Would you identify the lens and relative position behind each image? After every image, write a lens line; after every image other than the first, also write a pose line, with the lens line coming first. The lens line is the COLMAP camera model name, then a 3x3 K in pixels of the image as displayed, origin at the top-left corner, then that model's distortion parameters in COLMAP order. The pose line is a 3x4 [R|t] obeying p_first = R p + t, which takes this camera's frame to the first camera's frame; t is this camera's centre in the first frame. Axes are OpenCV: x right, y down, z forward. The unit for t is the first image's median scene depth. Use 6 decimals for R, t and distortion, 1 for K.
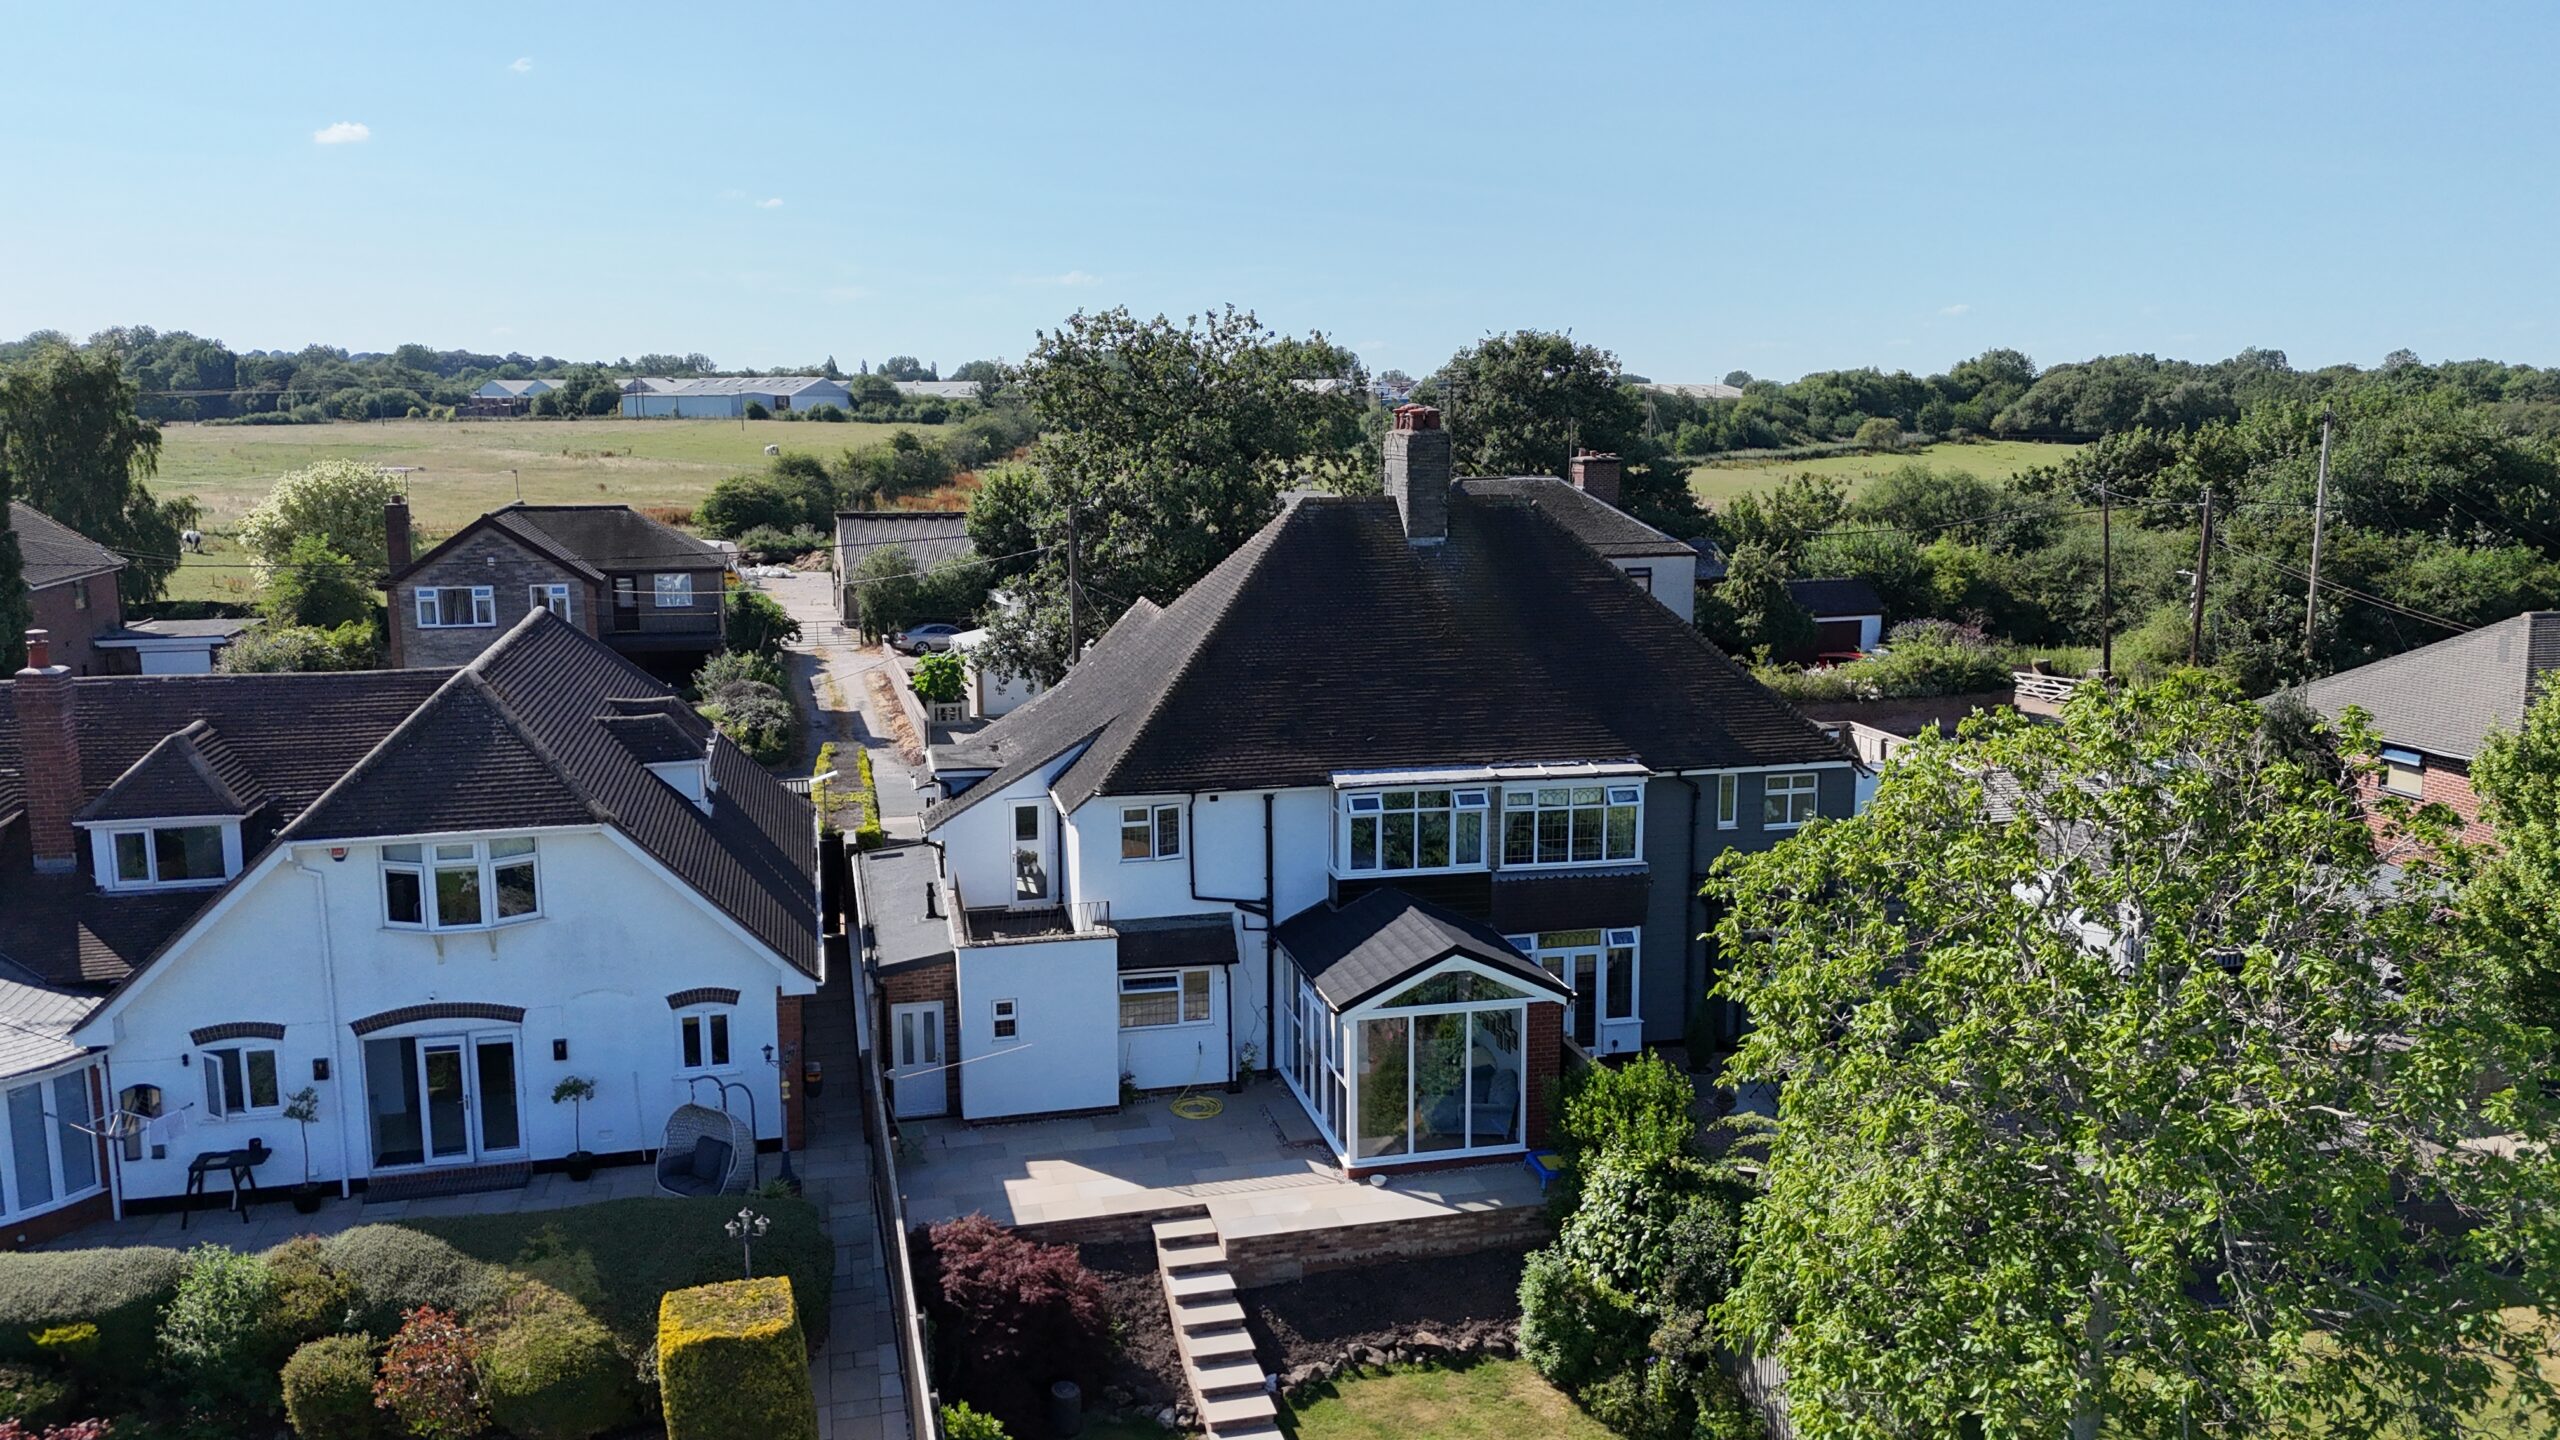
lens RADIAL K [[1882.2, 0, 1290.5], [0, 1882.2, 699.9], [0, 0, 1]] dist [0.051597, -0.071747]
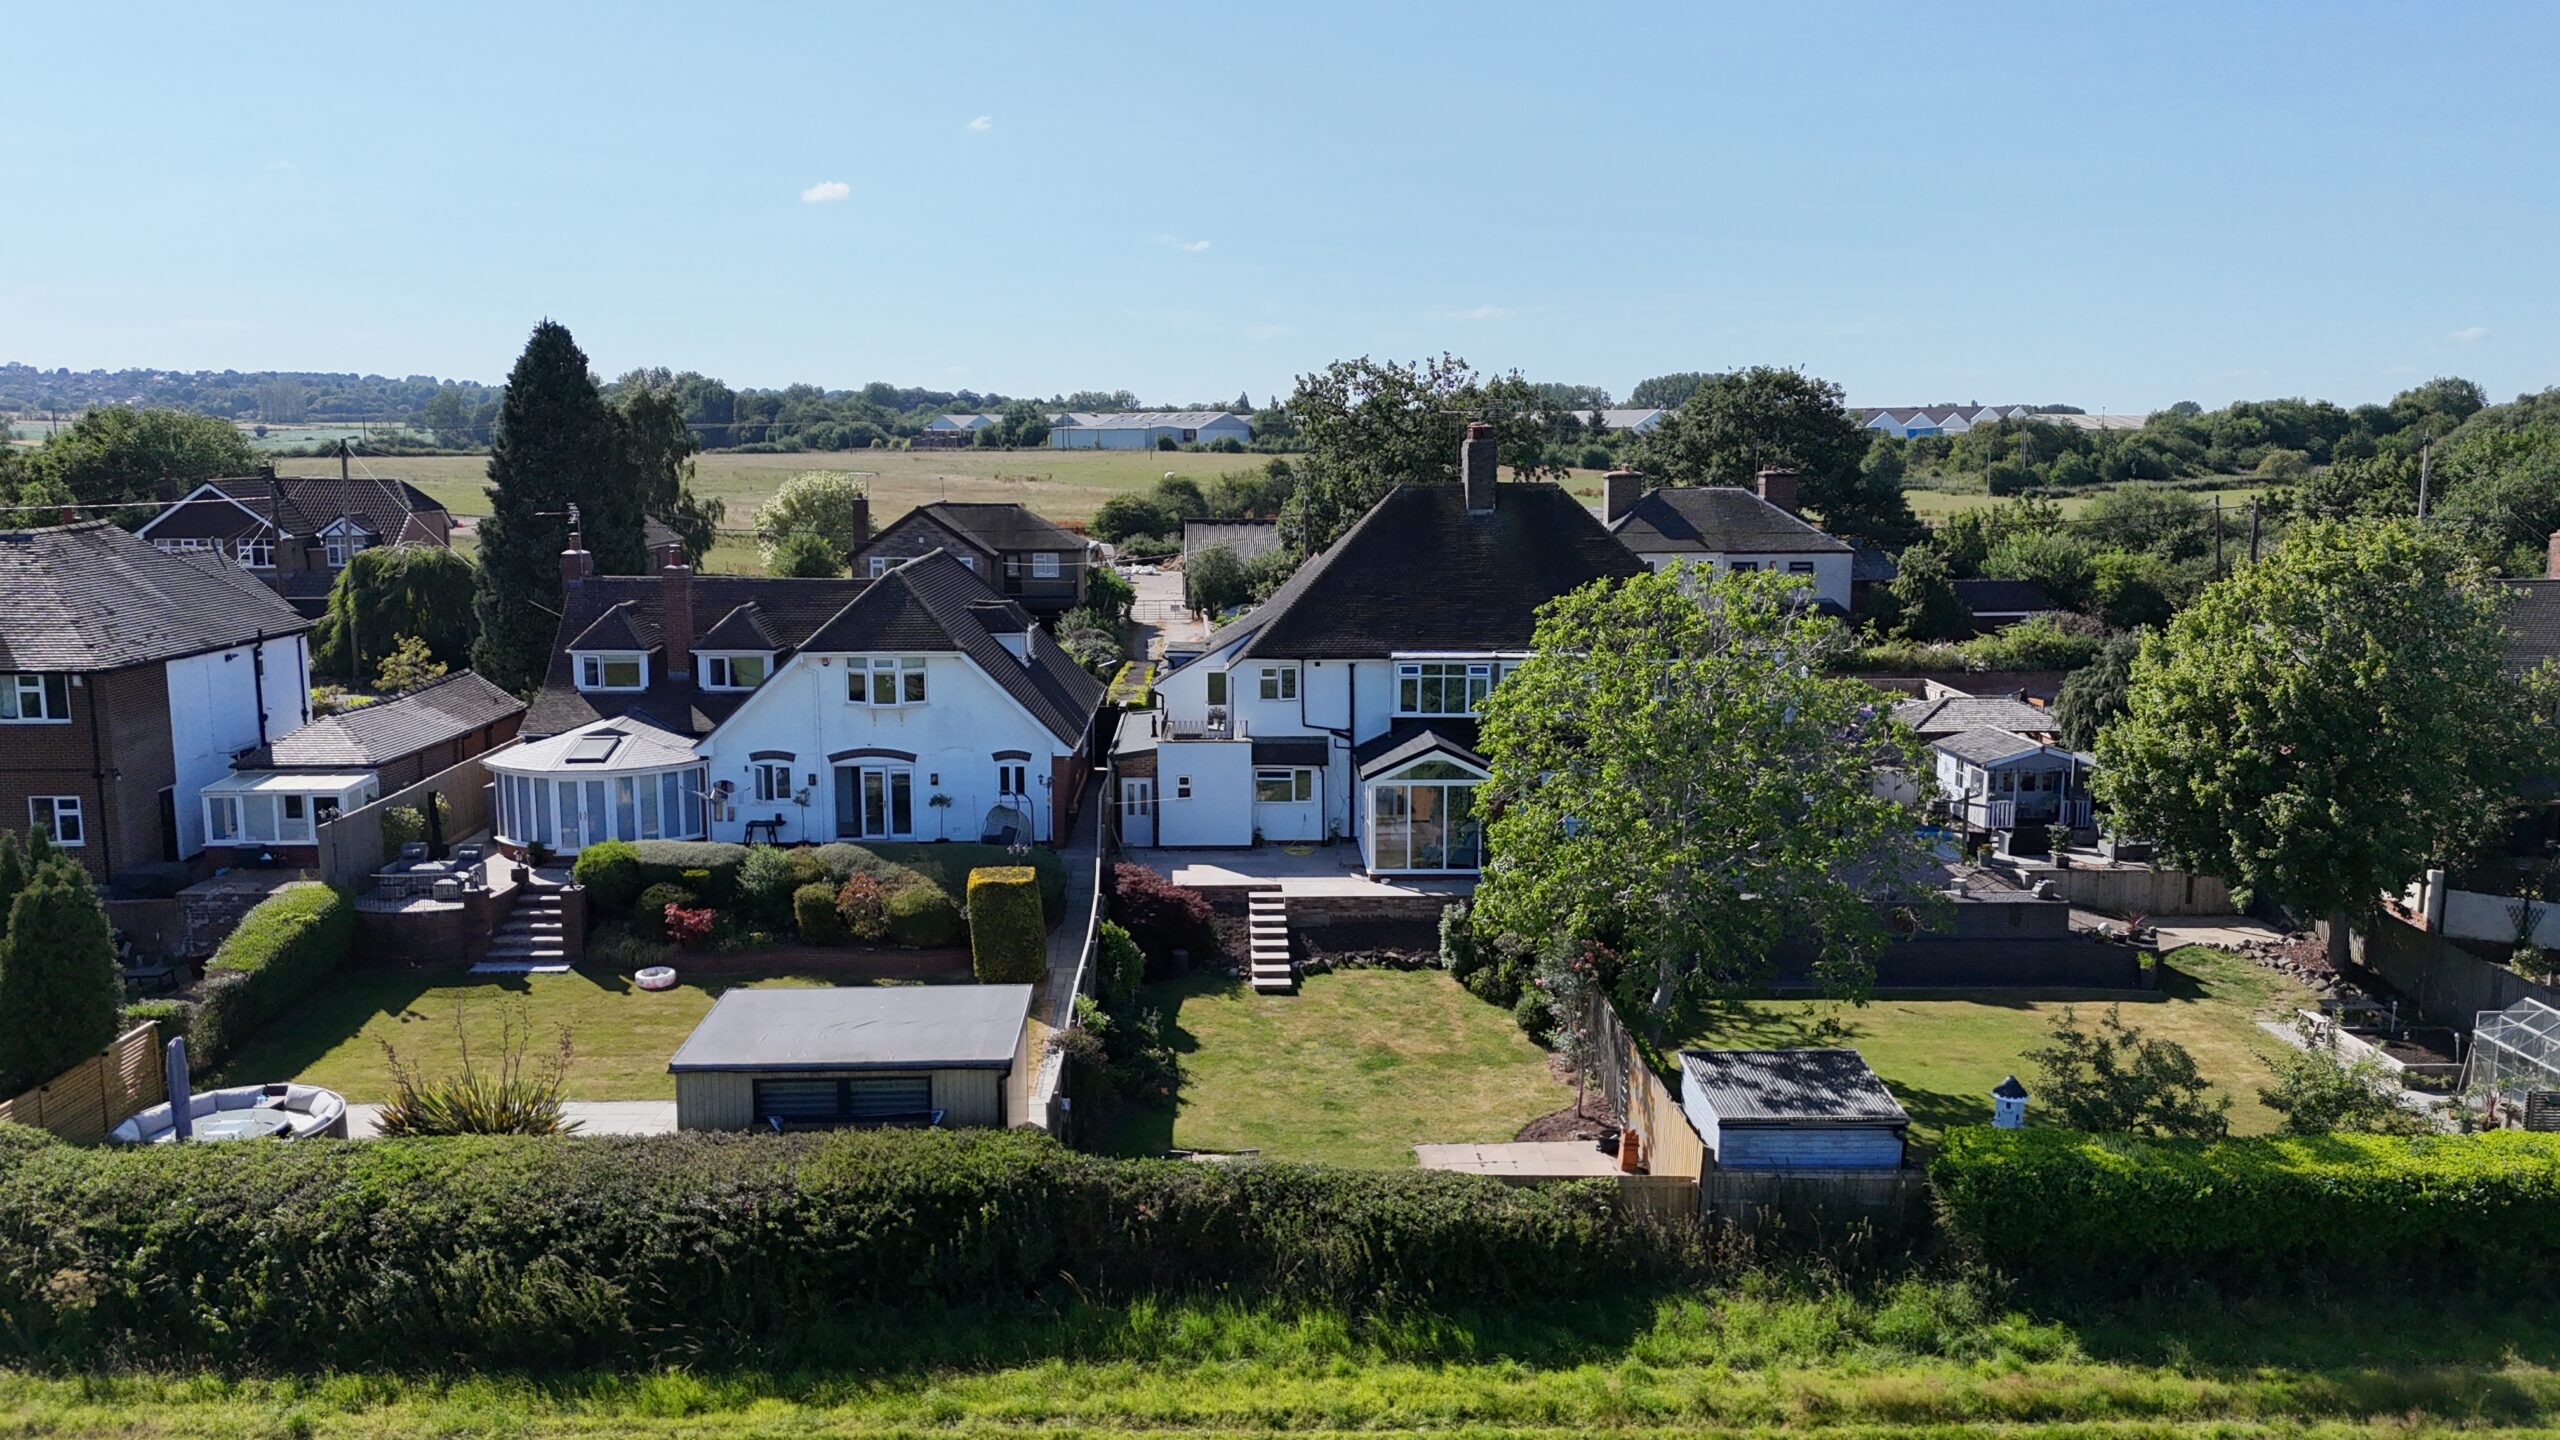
lens RADIAL K [[1882.2, 0, 1284.4], [0, 1882.2, 724.2], [0, 0, 1]] dist [0.051597, -0.071747]
pose [[0.976294, 0.033823, -0.213791, 0.277931], [-0.034841, 0.999392, -0.000998, 0.105915], [0.213627, 0.008423, 0.976879, -0.589358]]
